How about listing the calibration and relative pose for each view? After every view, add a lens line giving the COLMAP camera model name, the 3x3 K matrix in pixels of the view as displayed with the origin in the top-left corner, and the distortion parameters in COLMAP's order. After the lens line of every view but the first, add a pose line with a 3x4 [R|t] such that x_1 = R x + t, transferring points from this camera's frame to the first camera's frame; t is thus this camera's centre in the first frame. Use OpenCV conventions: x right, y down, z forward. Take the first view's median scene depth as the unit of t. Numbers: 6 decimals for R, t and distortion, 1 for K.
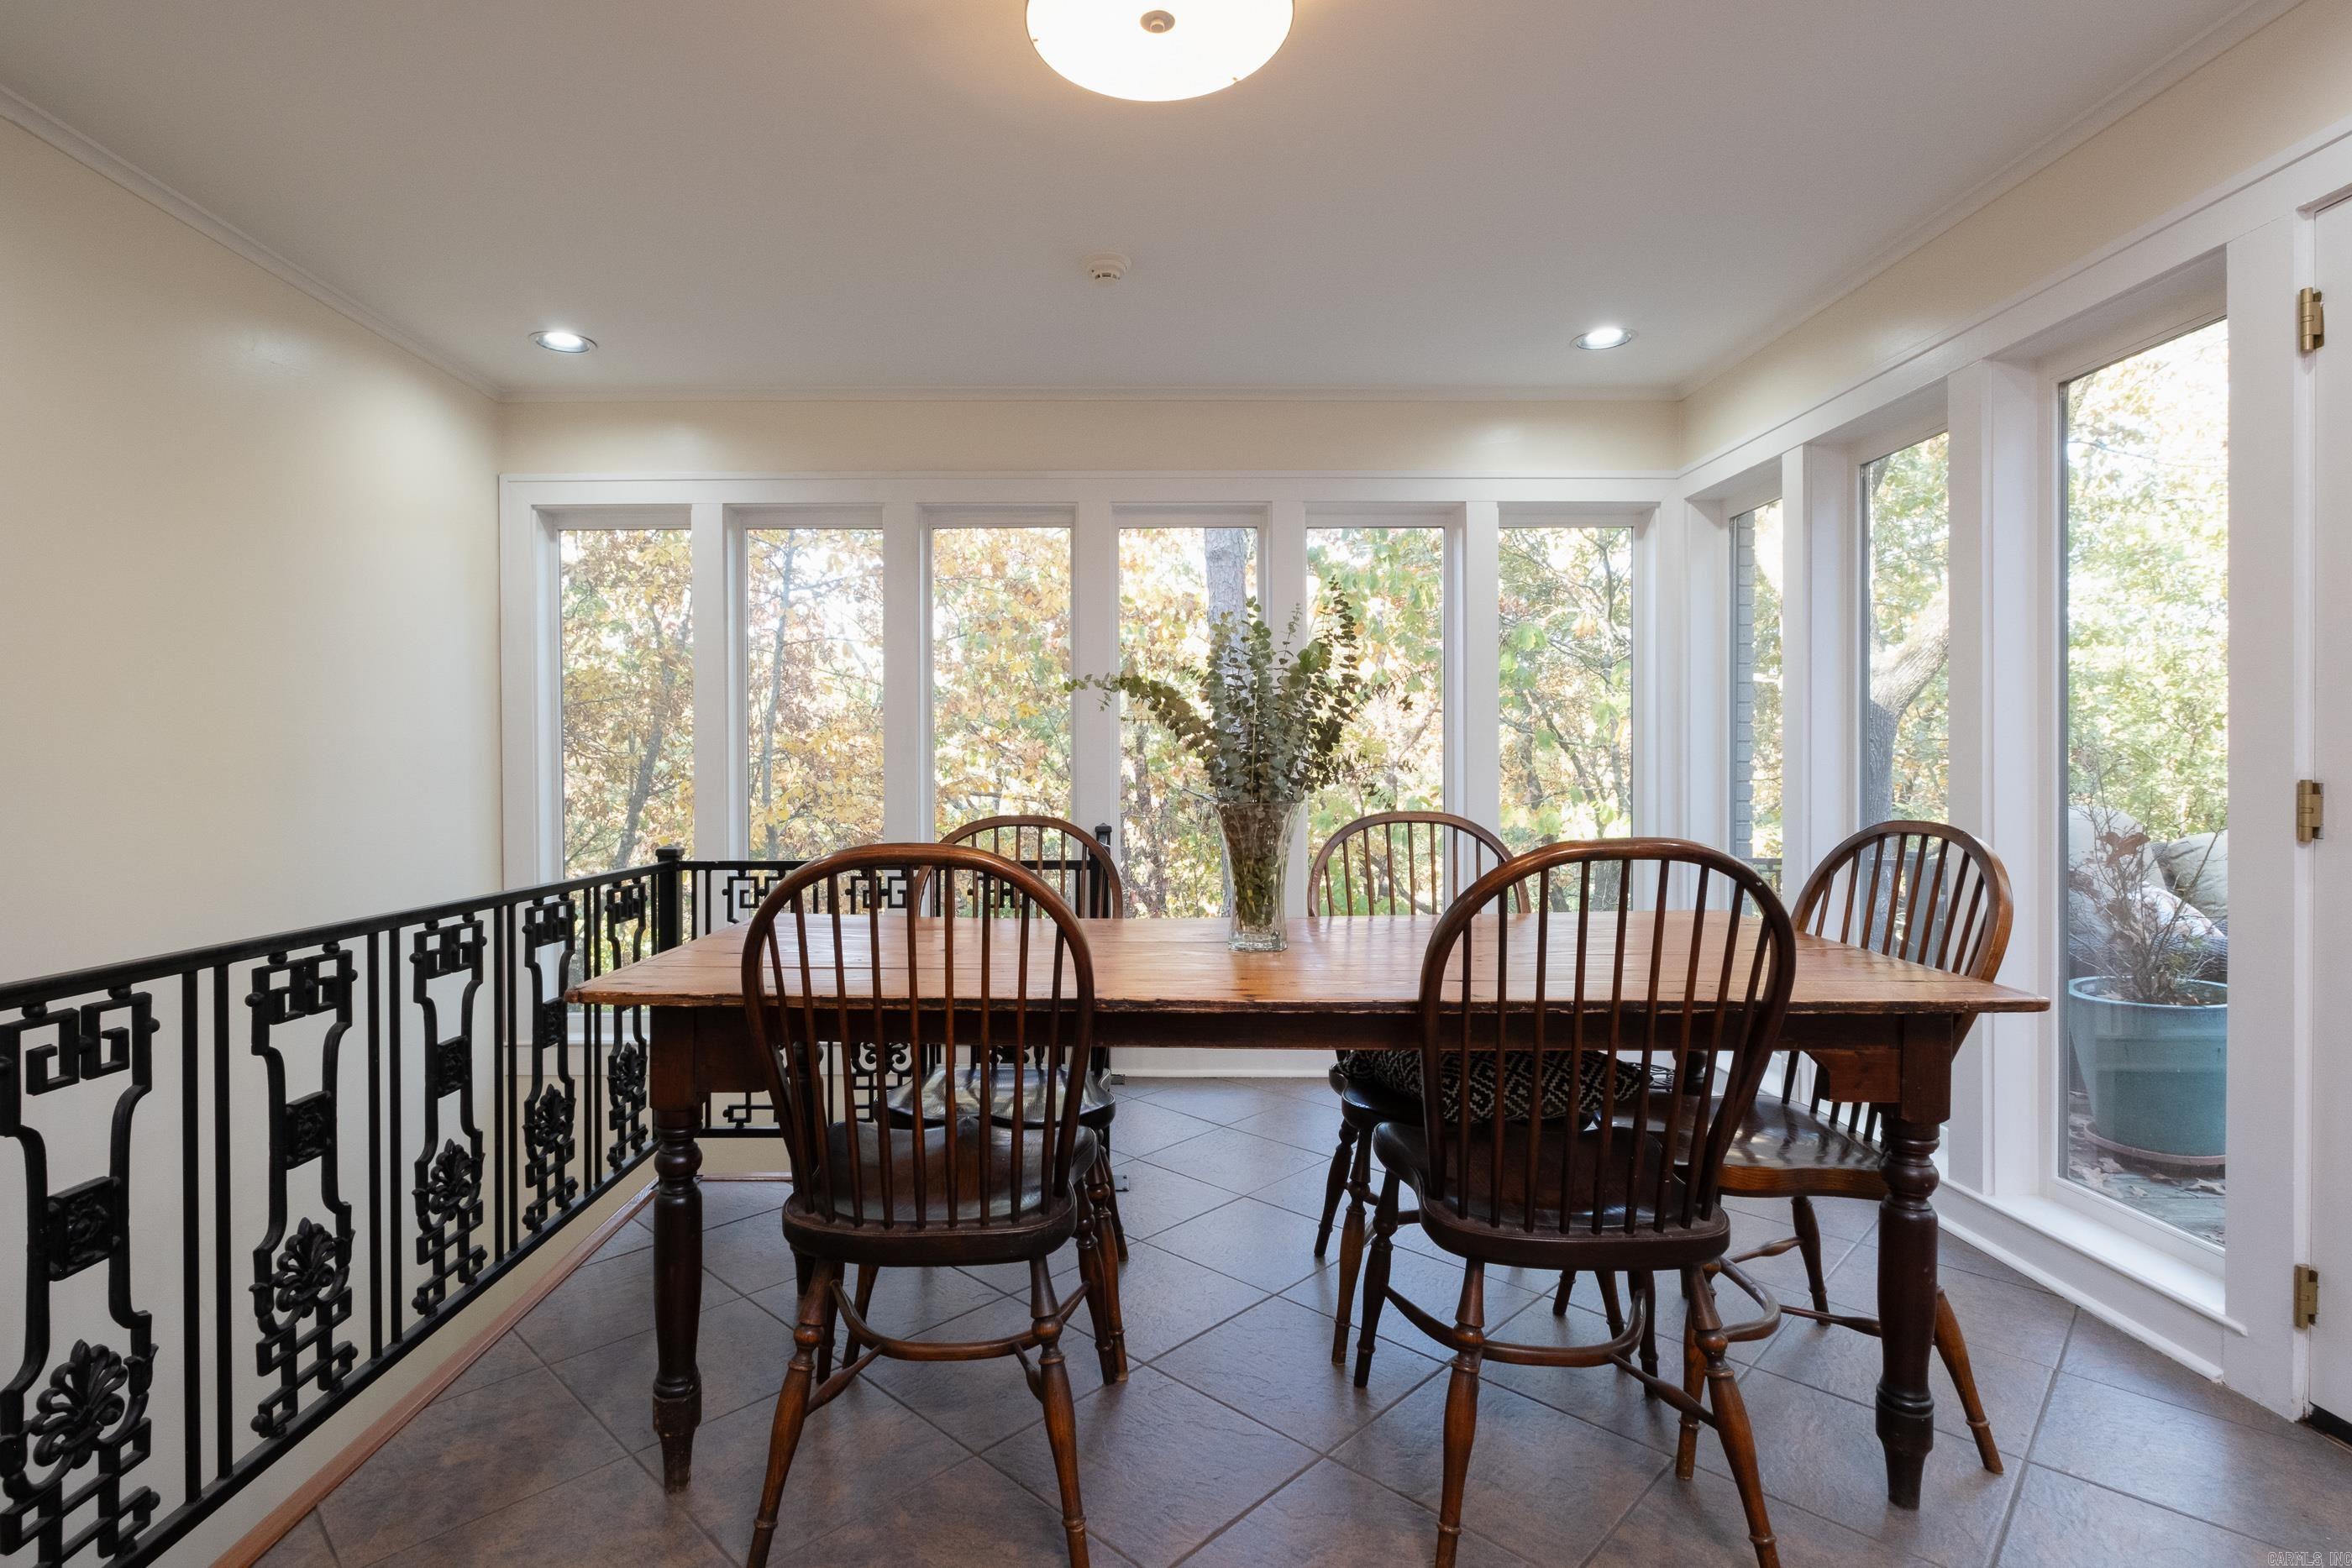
lens RADIAL K [[1065.2, 0, 1161.2], [0, 1065.2, 769.2], [0, 0, 1]] dist [-0.000771, -0.000911]
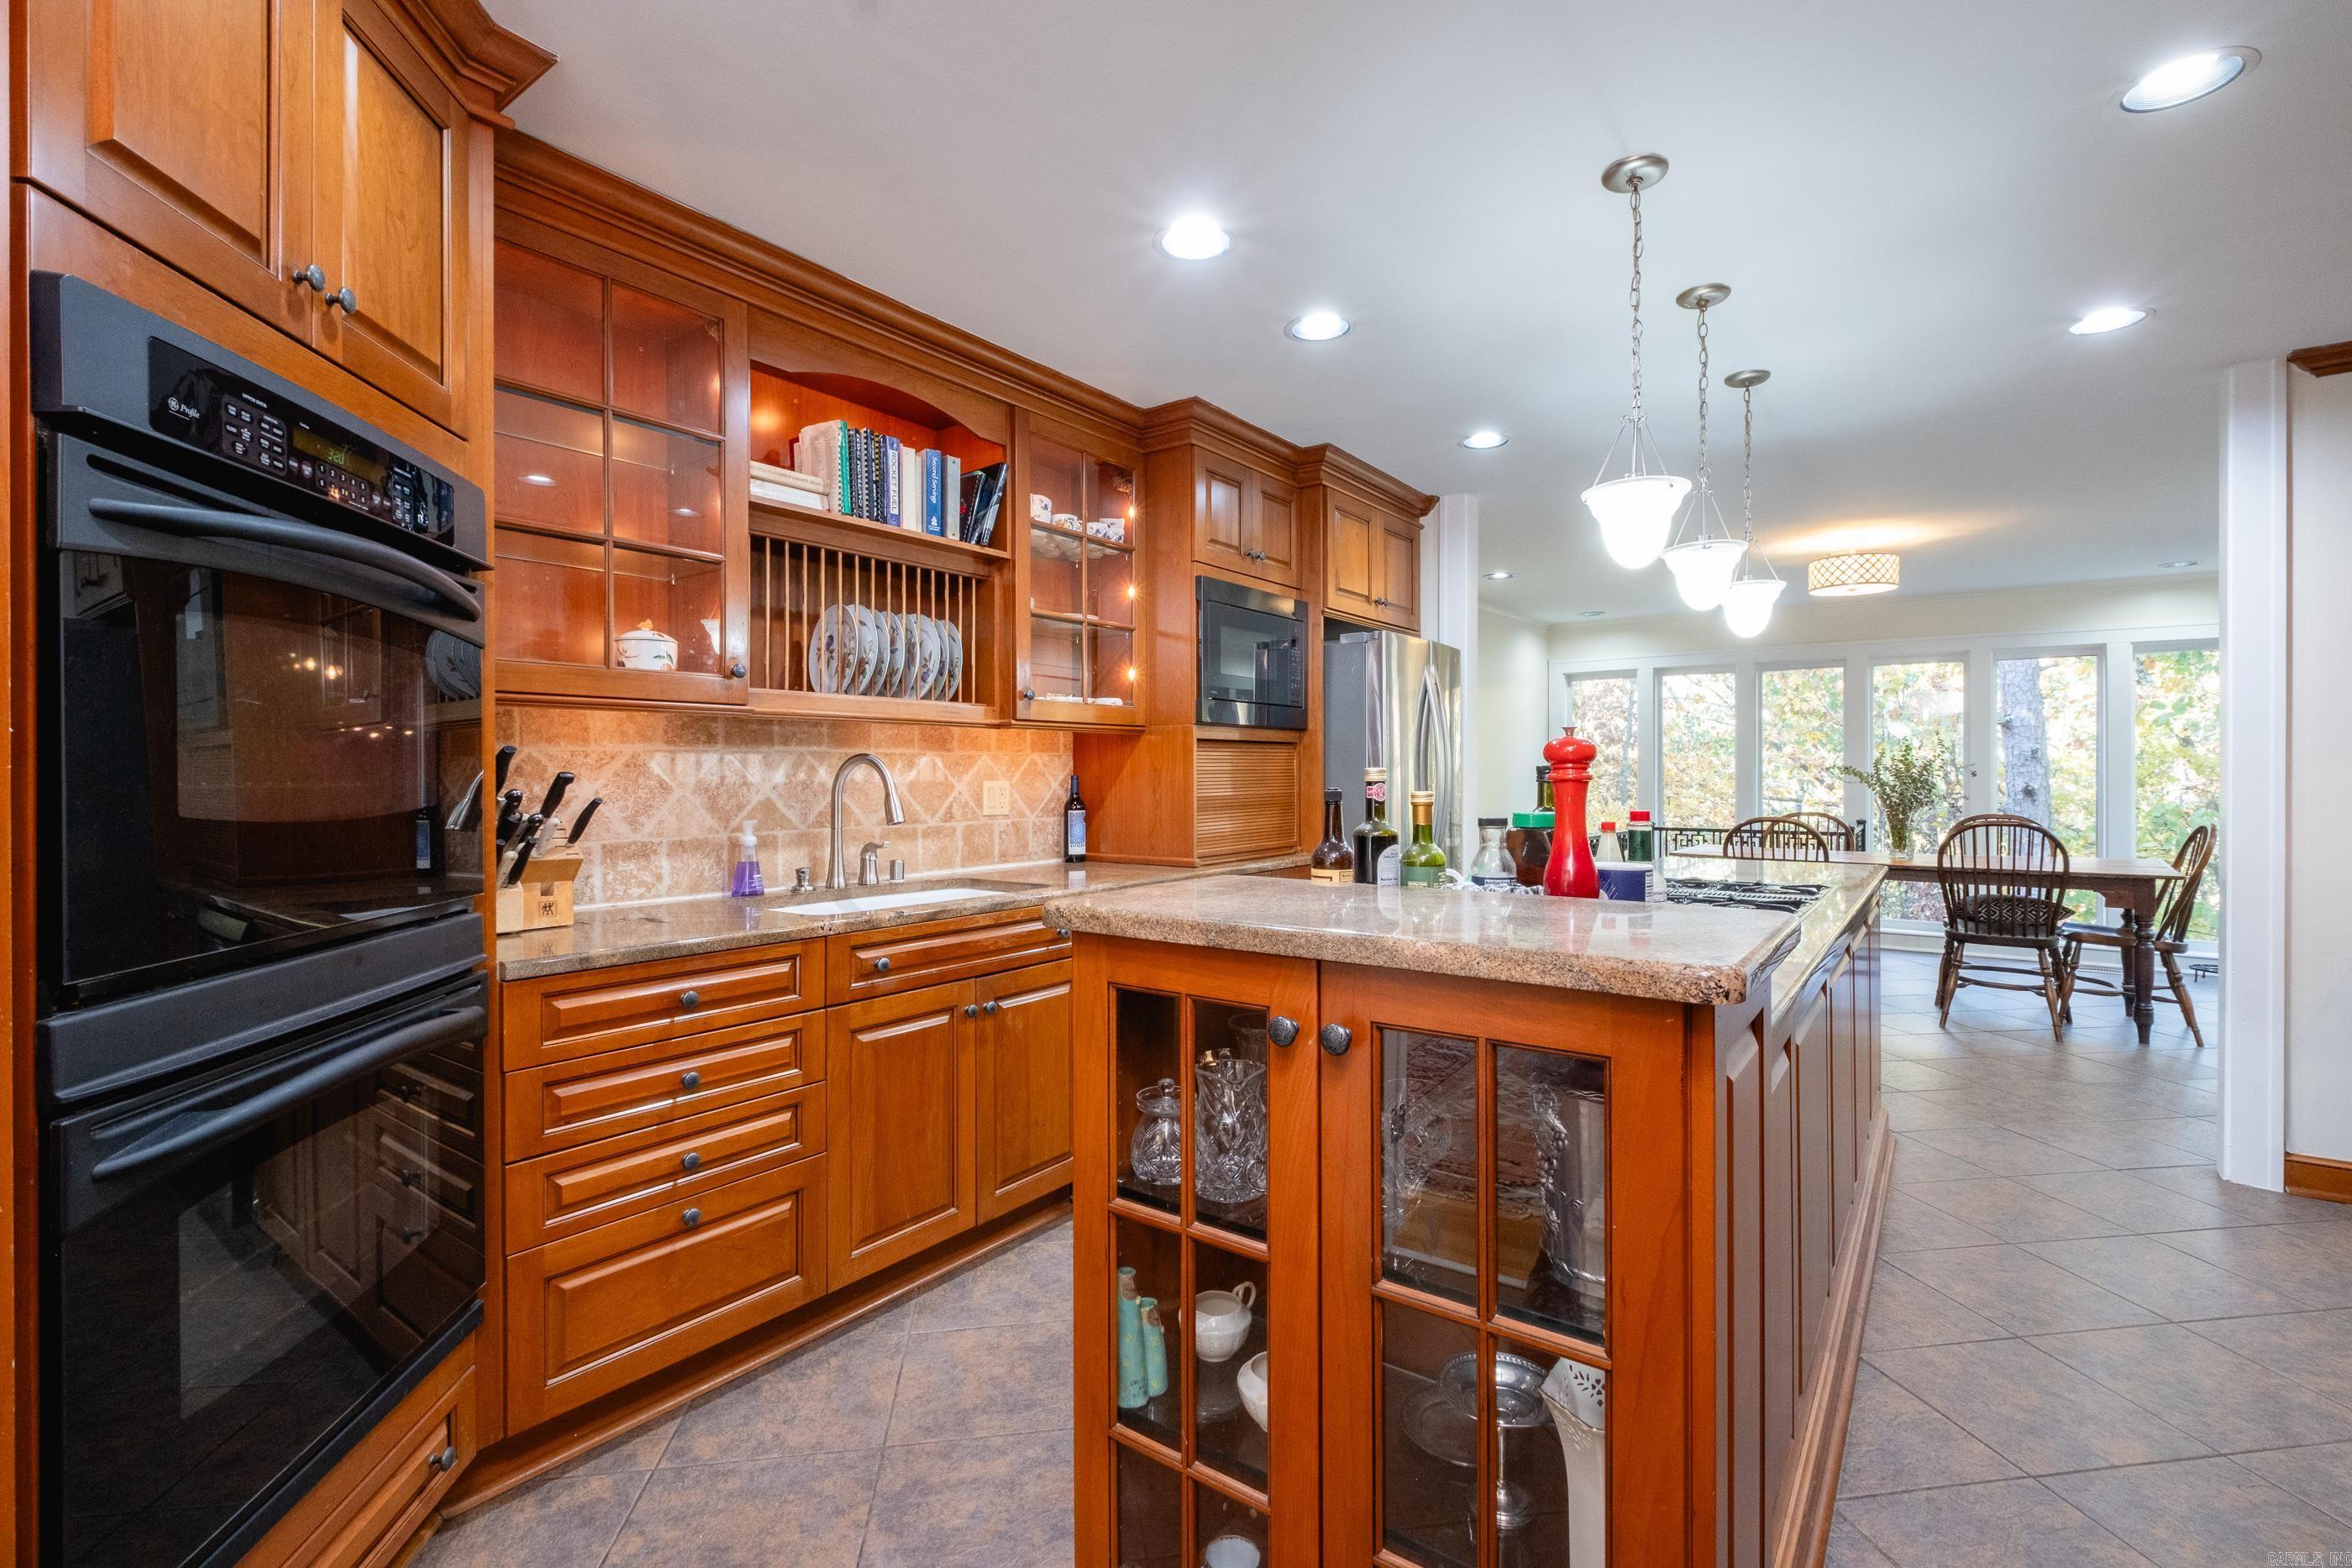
lens RADIAL K [[1065.2, 0, 1161.2], [0, 1065.2, 769.2], [0, 0, 1]] dist [-0.000771, -0.000911]
pose [[0.770028, -0.002658, -0.638005, 0.255950], [0.002611, 0.999996, -0.001015, -0.055719], [0.638005, -0.000884, 0.770031, -1.676144]]
